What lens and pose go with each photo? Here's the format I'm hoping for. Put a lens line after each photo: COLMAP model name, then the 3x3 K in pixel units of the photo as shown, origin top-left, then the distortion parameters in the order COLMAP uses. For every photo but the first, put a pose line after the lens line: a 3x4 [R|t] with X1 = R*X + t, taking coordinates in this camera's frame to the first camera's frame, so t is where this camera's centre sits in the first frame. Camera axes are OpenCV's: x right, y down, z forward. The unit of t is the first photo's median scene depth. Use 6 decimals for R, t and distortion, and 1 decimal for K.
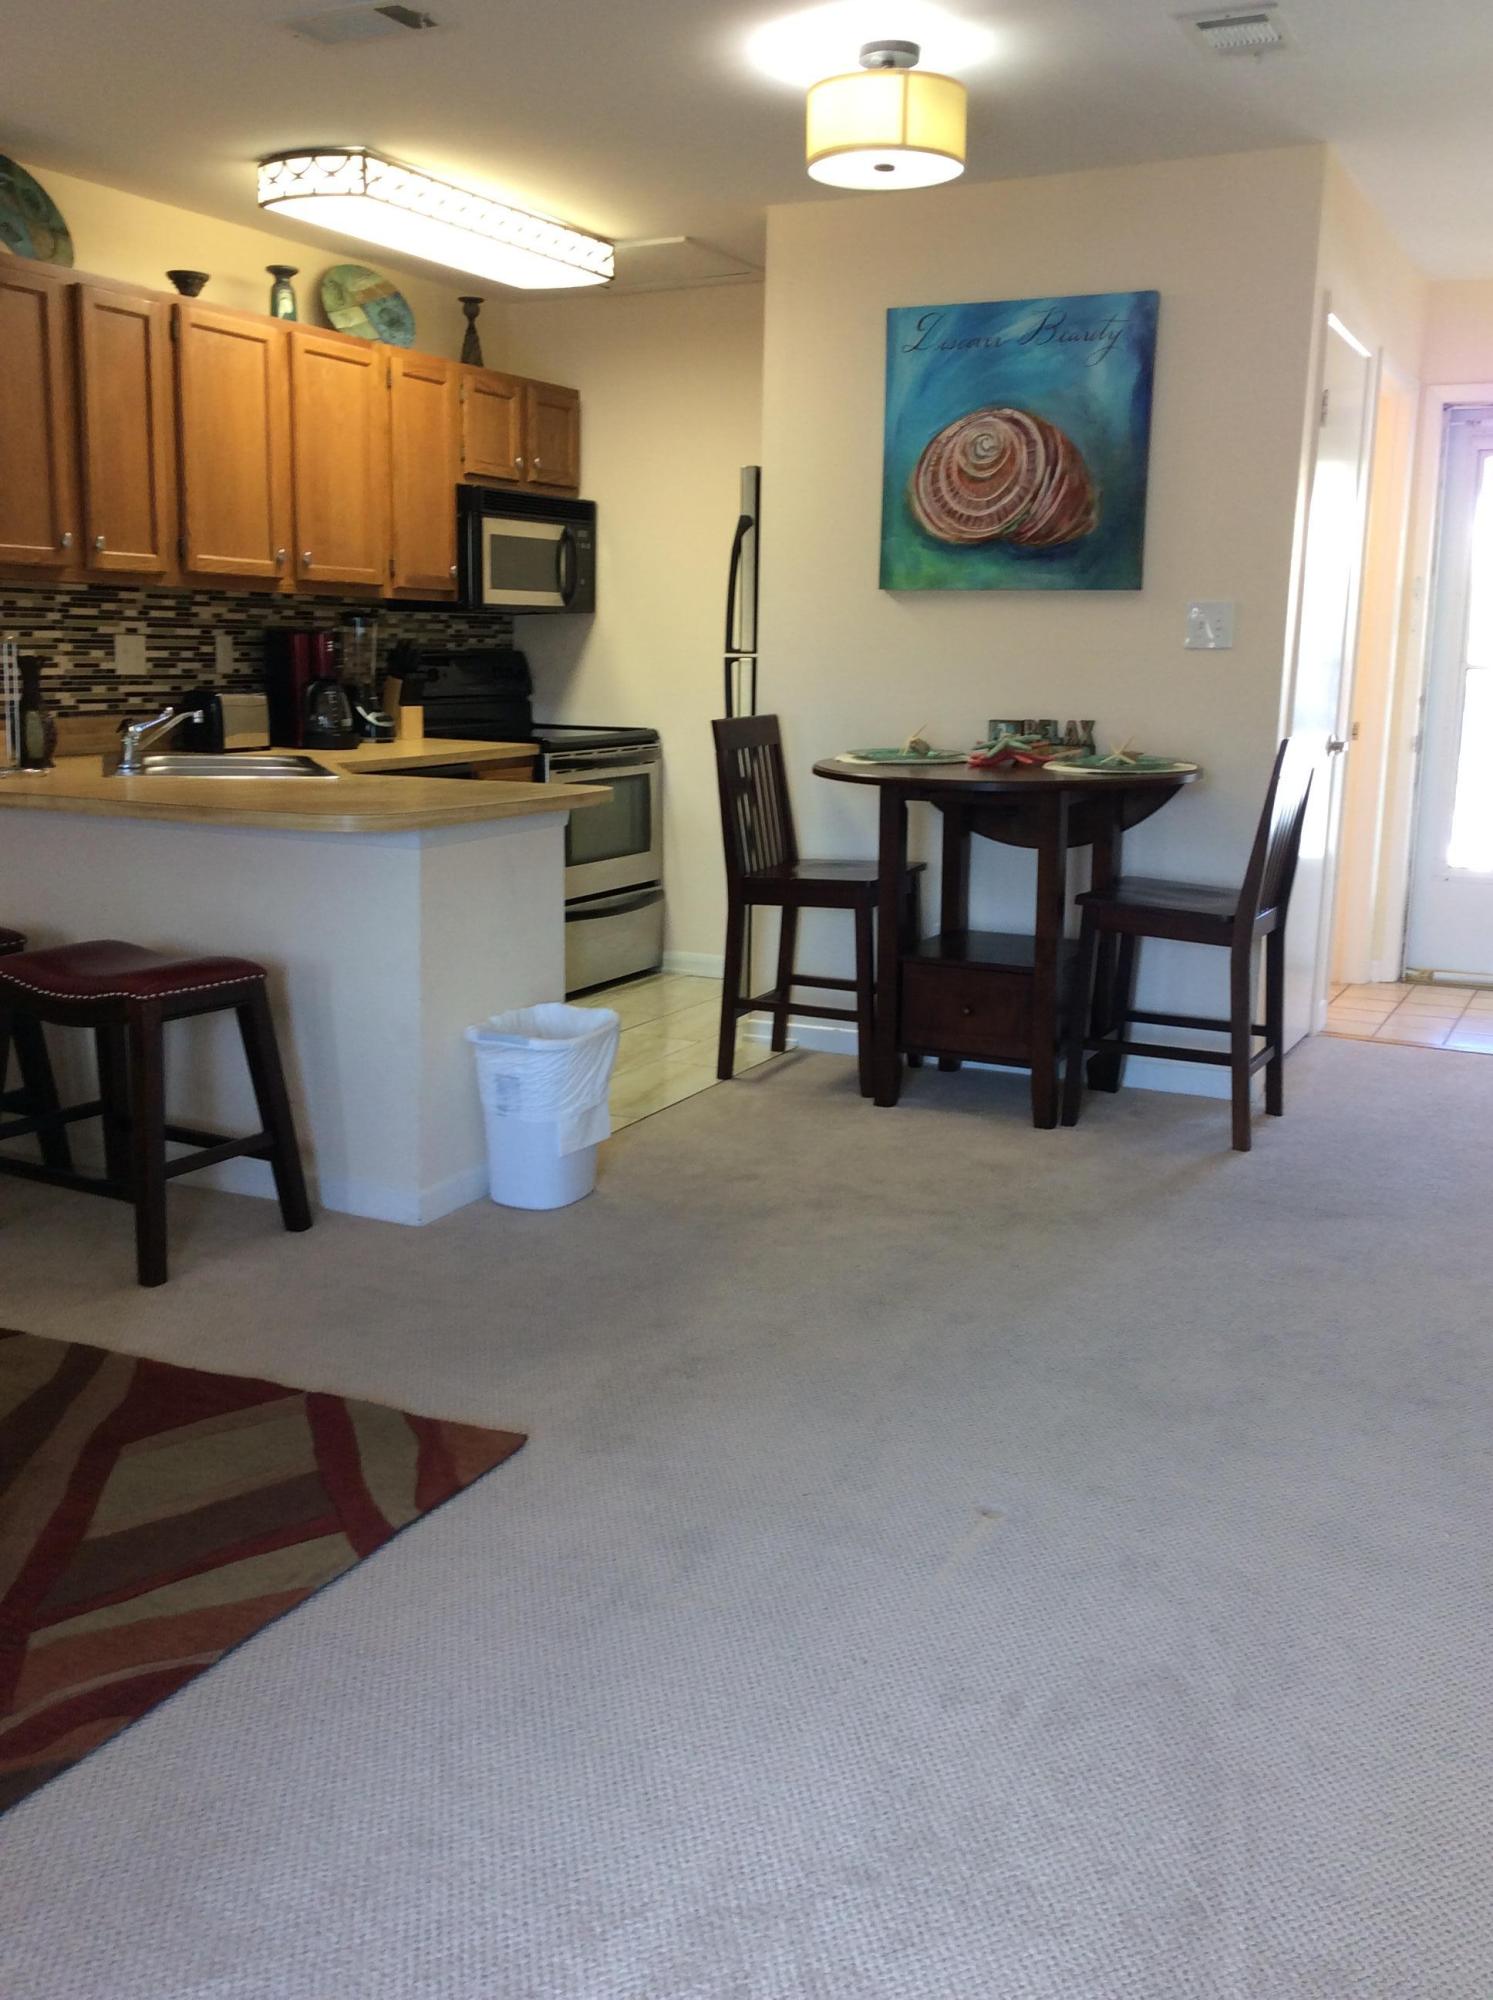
lens RADIAL K [[1835.4, 0, 746.5], [0, 1835.4, 1000.0], [0, 0, 1]] dist [0.157399, -0.344726]
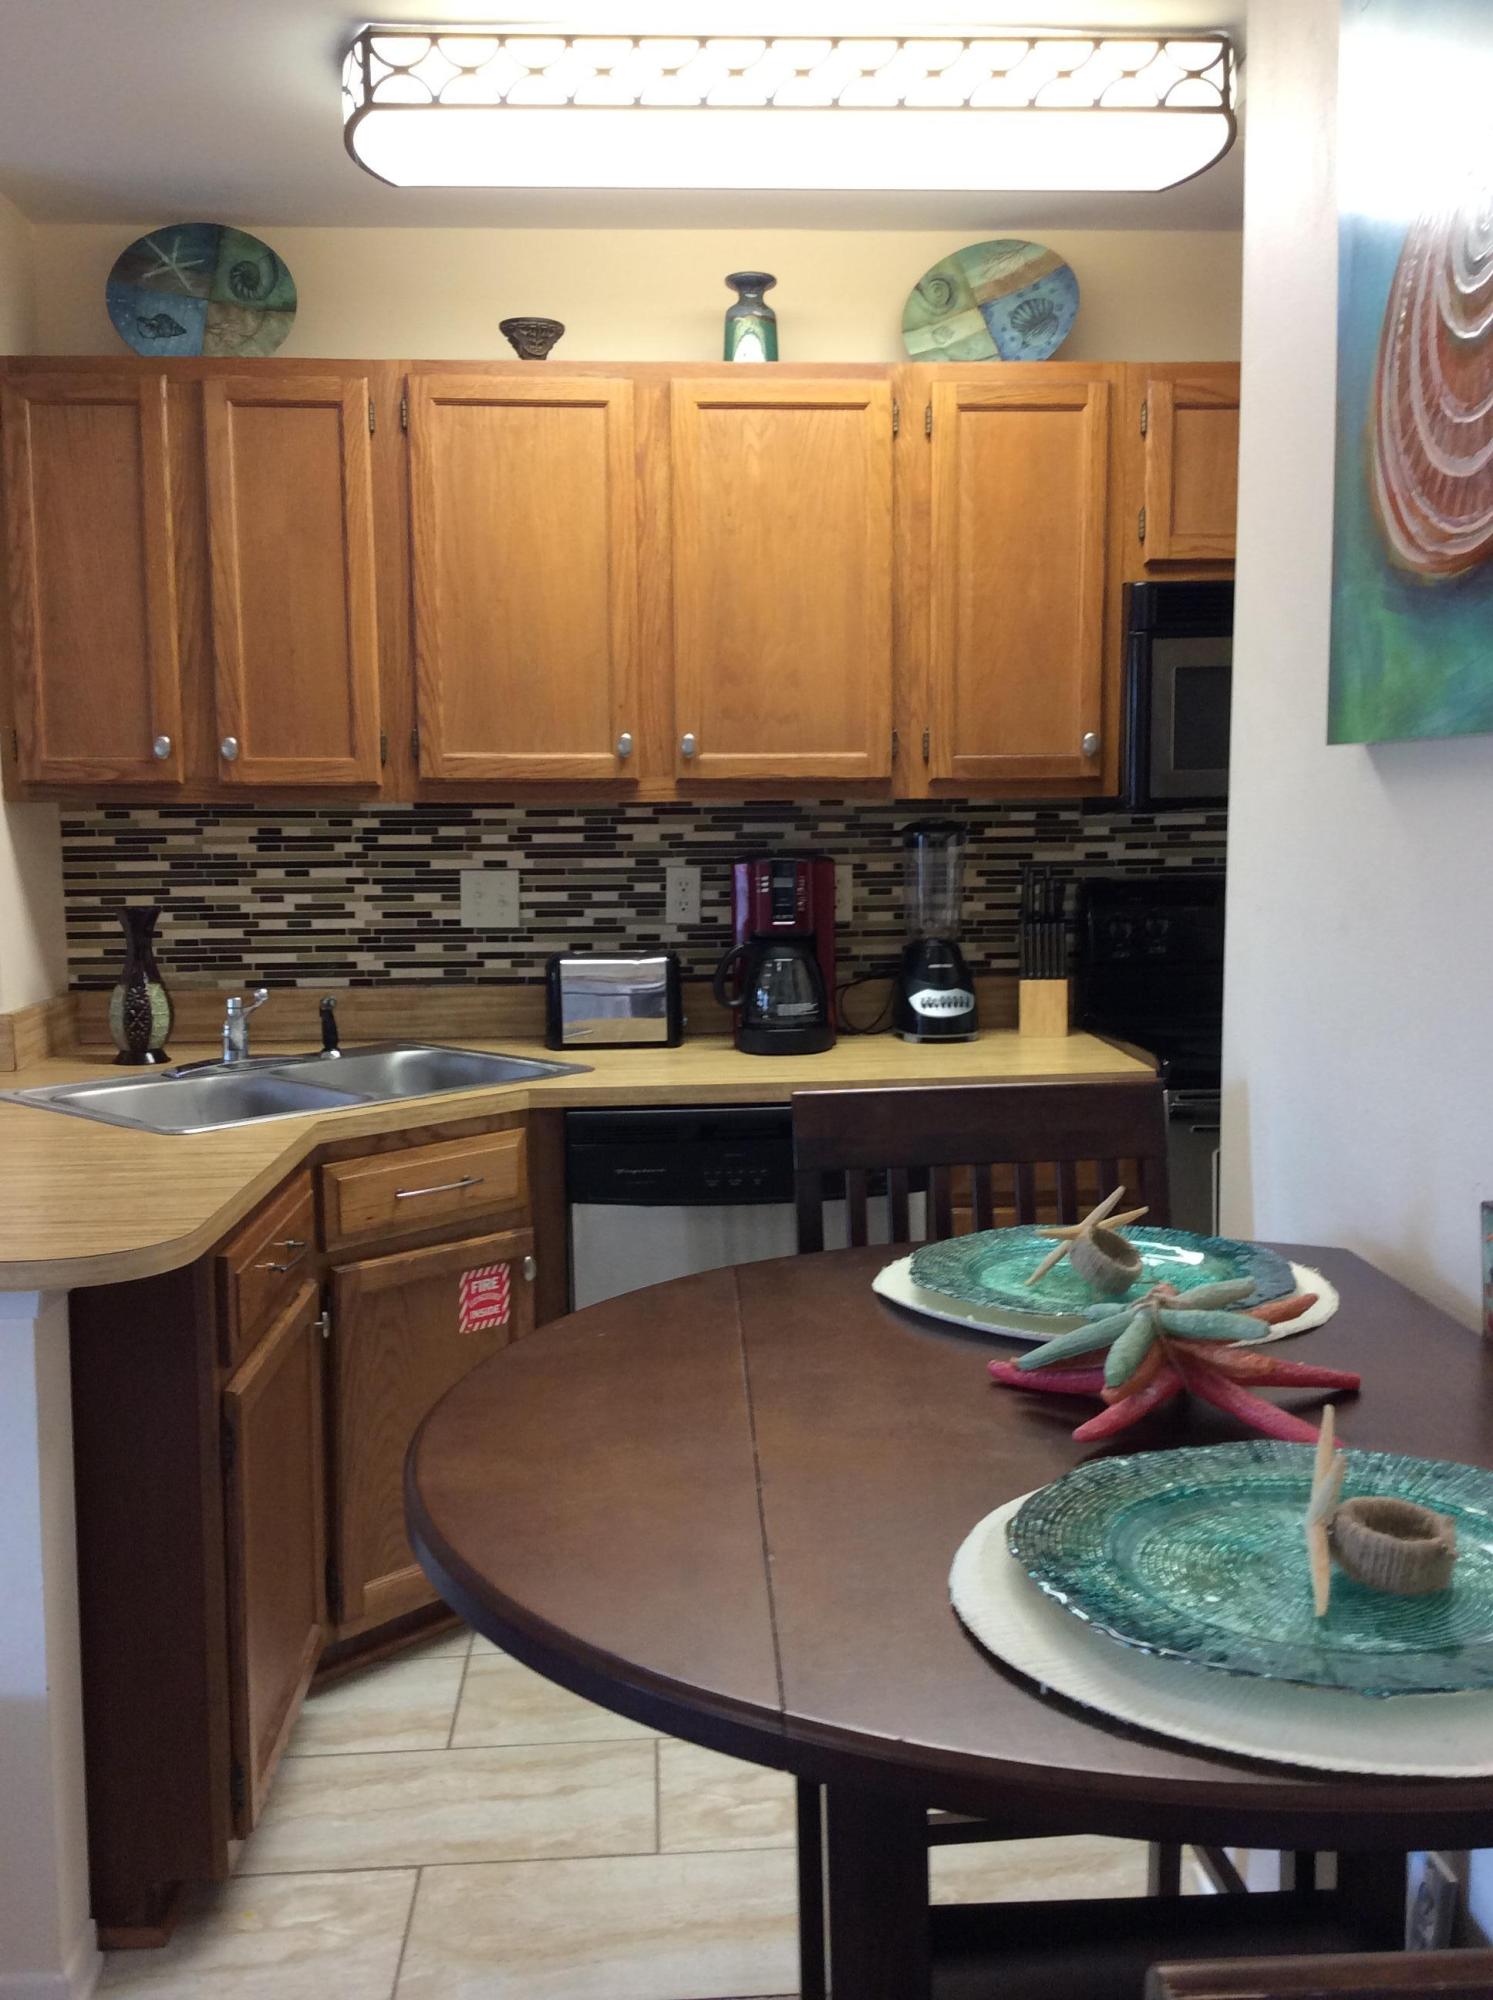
lens RADIAL K [[1835.4, 0, 746.5], [0, 1835.4, 1000.0], [0, 0, 1]] dist [0.157399, -0.344726]
pose [[0.499949, 0.069285, -0.863279, 0.303118], [-0.147515, 0.989041, -0.006051, -0.157101], [0.853399, 0.130372, 0.504691, 0.737884]]
